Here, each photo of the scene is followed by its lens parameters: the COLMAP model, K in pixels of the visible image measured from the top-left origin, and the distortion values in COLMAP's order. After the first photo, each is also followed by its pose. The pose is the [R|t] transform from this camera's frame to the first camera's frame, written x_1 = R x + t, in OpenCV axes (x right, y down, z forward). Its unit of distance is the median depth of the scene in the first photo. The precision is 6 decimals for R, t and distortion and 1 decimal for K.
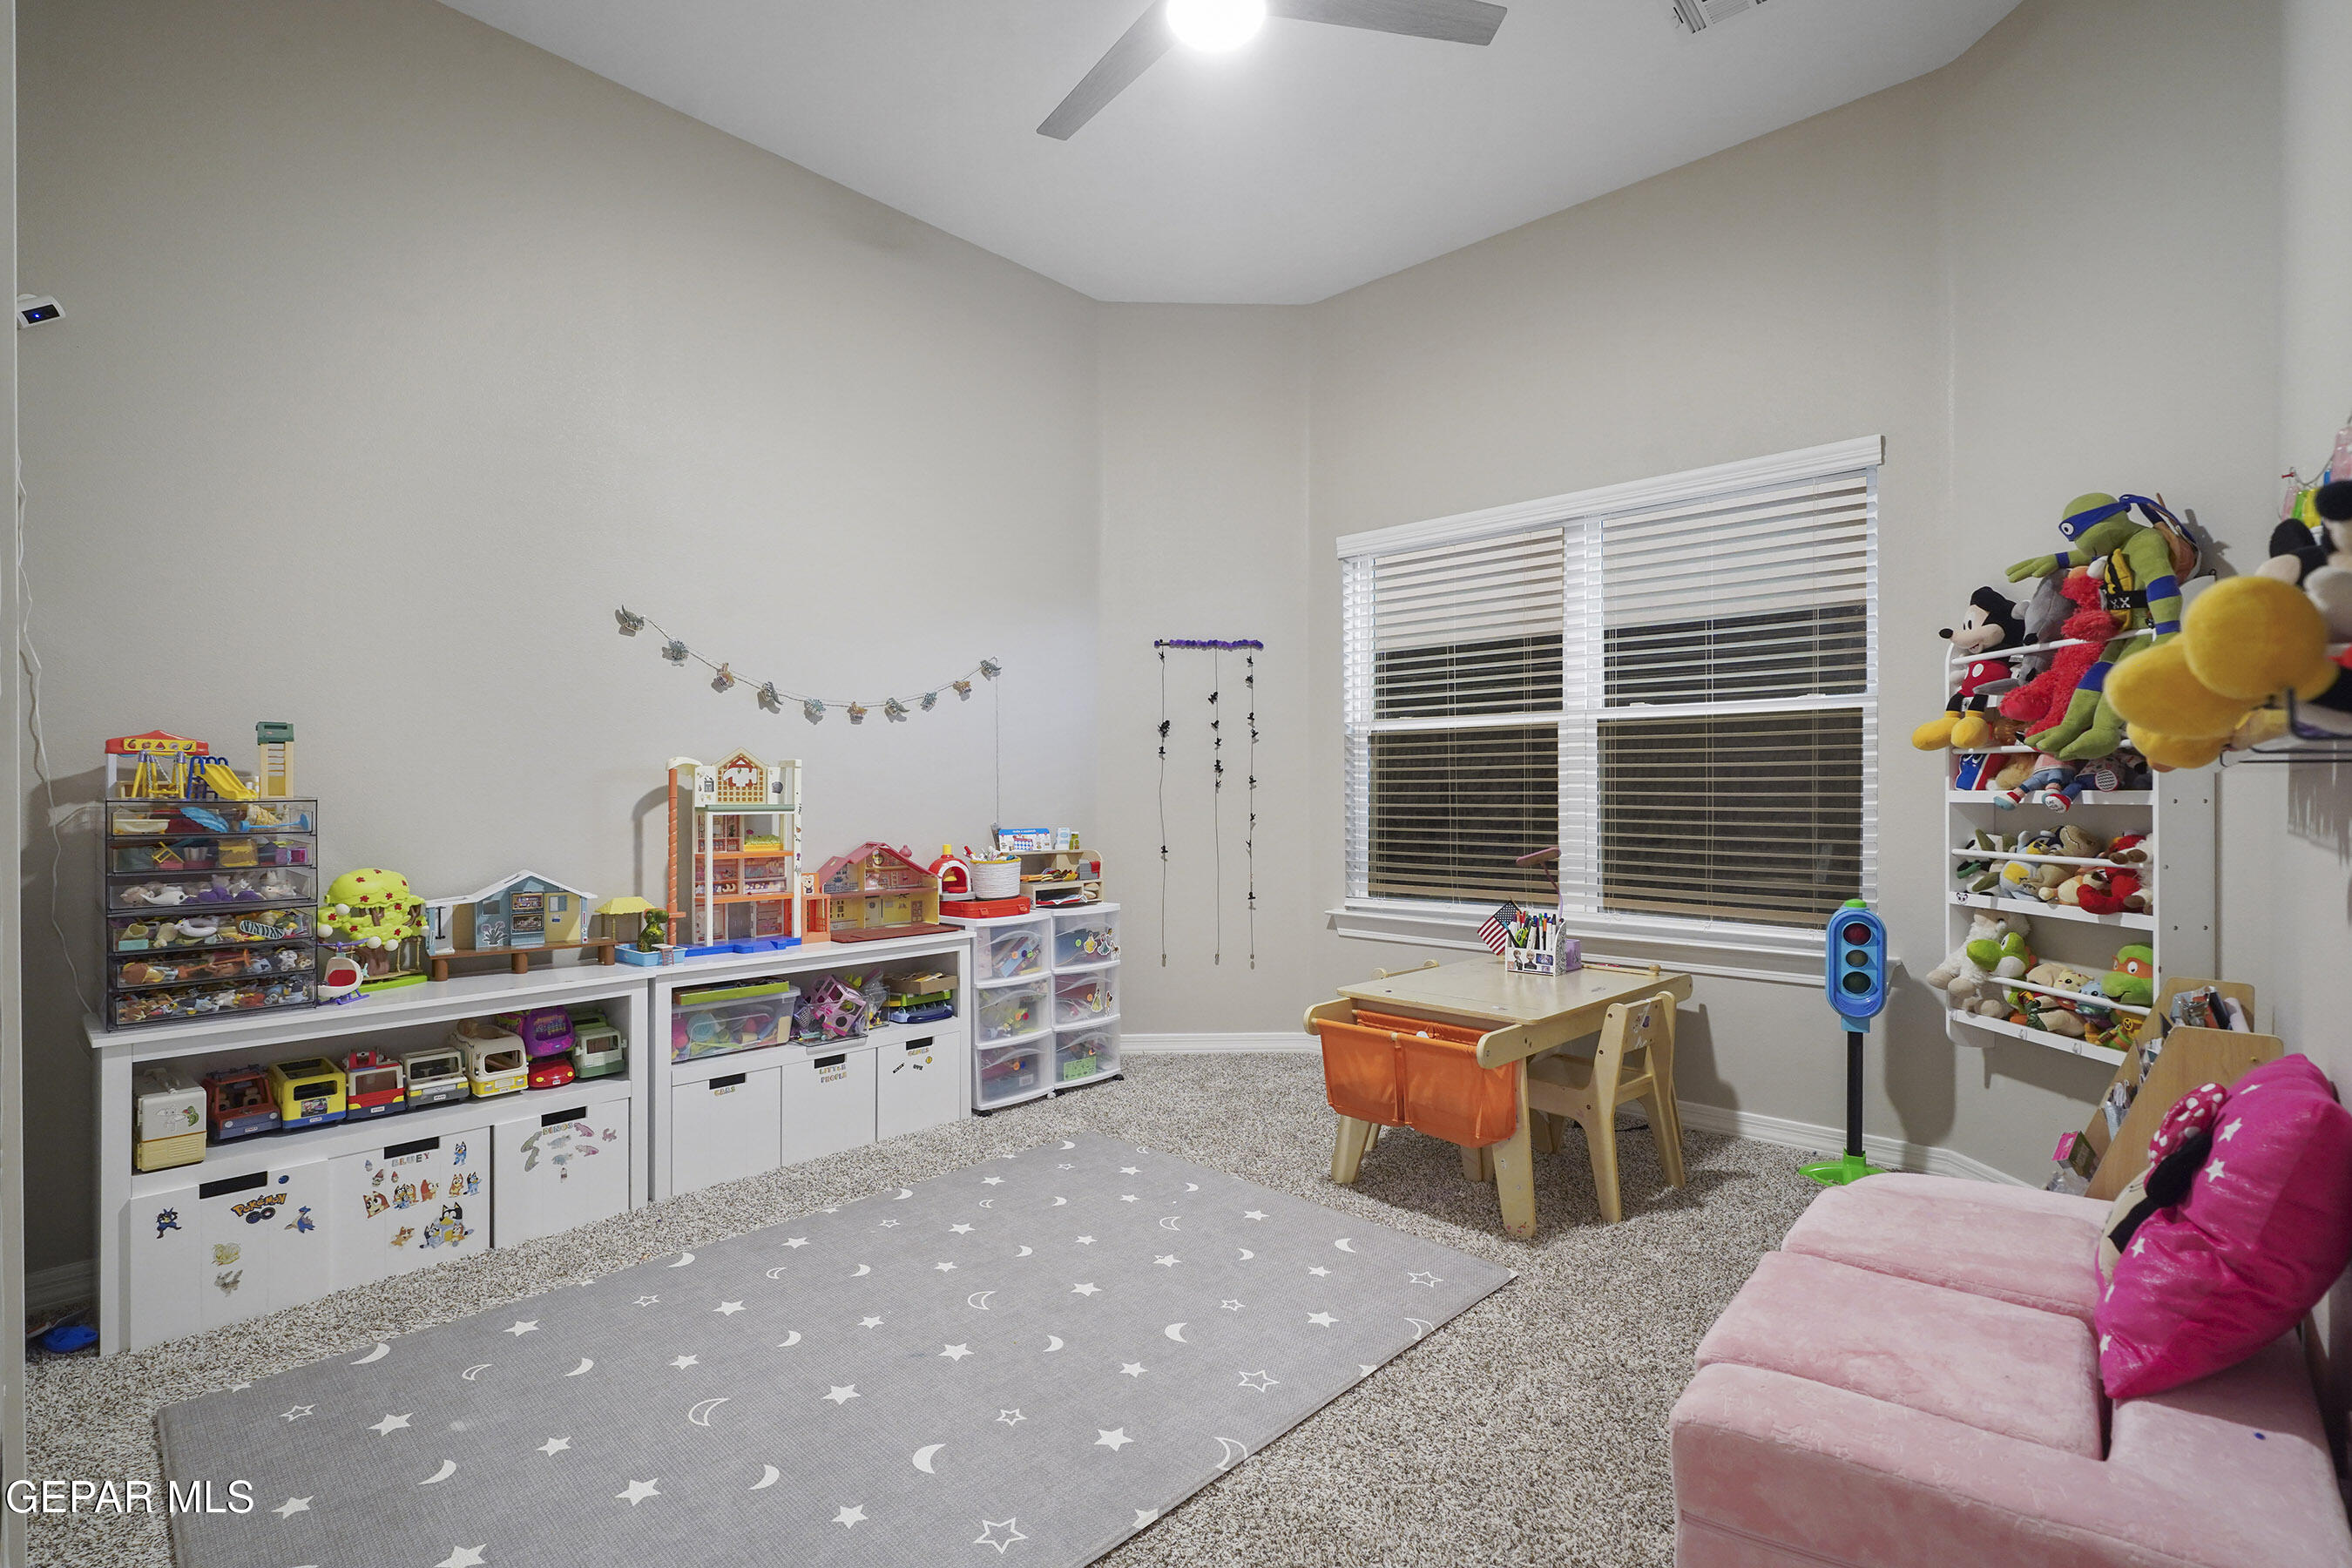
lens RADIAL K [[1074.9, 0, 1176.2], [0, 1074.9, 783.7], [0, 0, 1]] dist [0.000907, 0.000000]
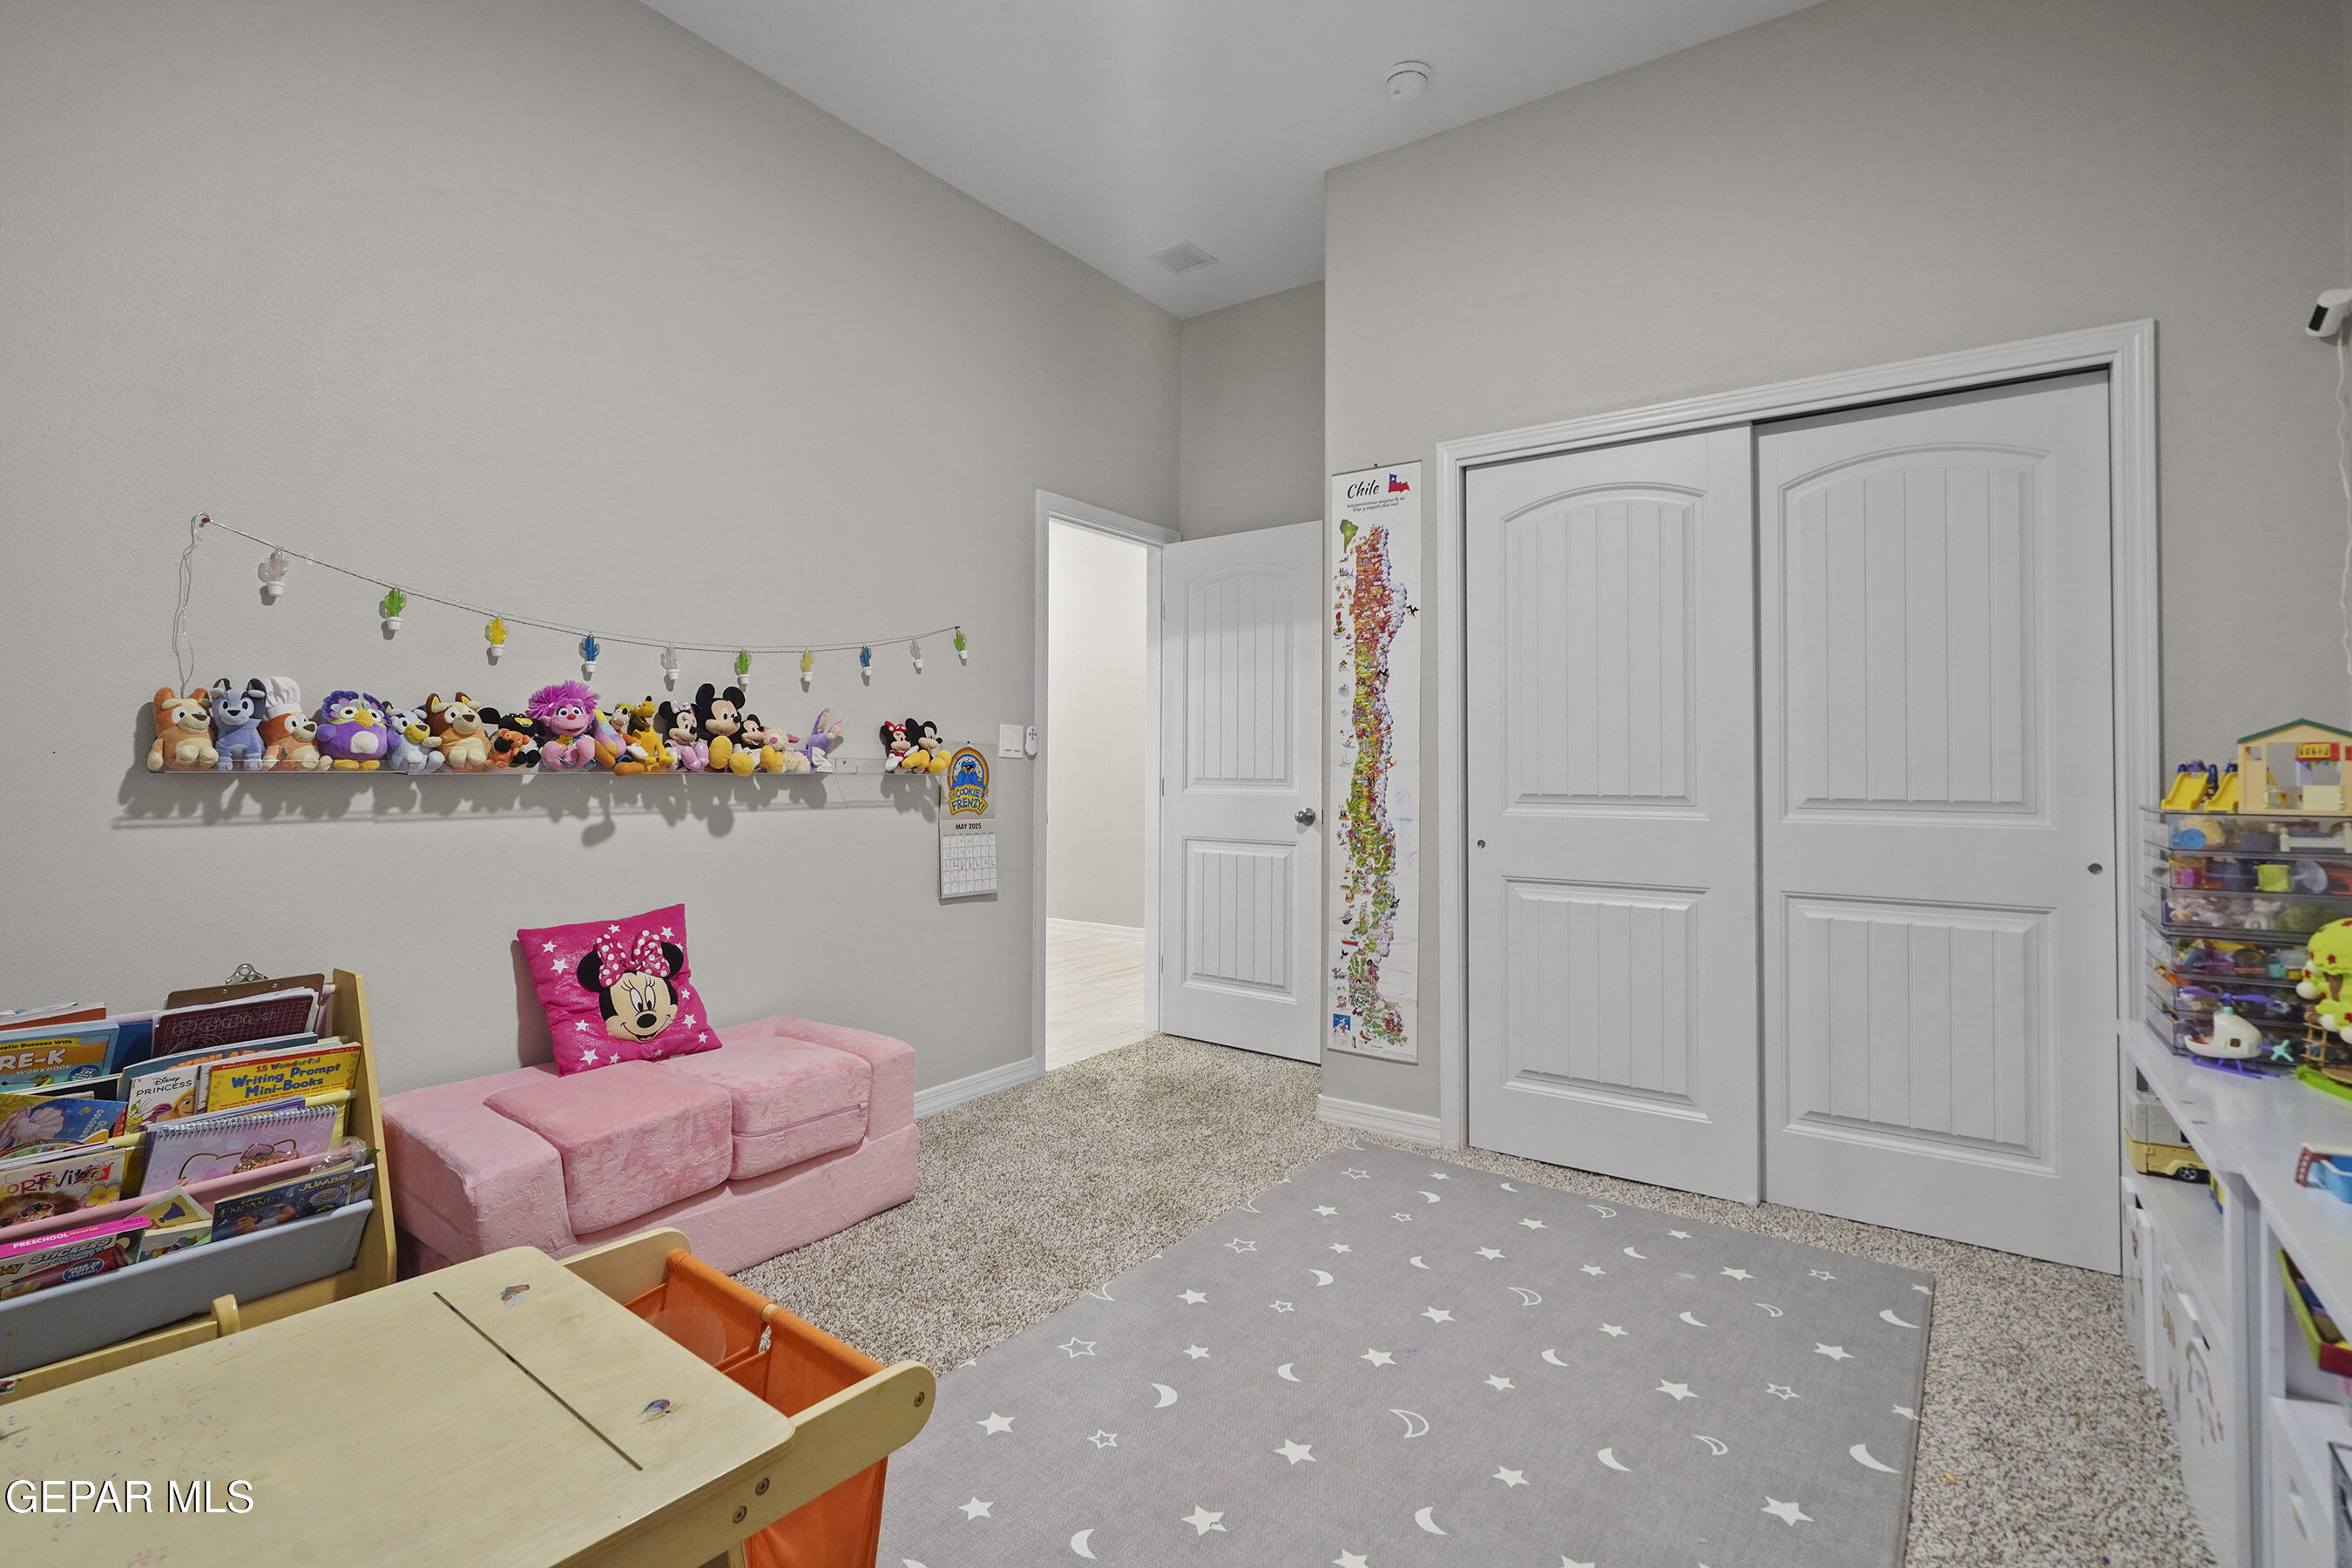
lens RADIAL K [[1074.9, 0, 1172.4], [0, 1074.9, 775.3], [0, 0, 1]] dist [0.000907, 0.000000]
pose [[-0.992109, -0.002447, -0.125351, 0.110312], [-0.001850, 0.999986, -0.004885, -0.008745], [0.125361, -0.004615, -0.992100, 1.937577]]
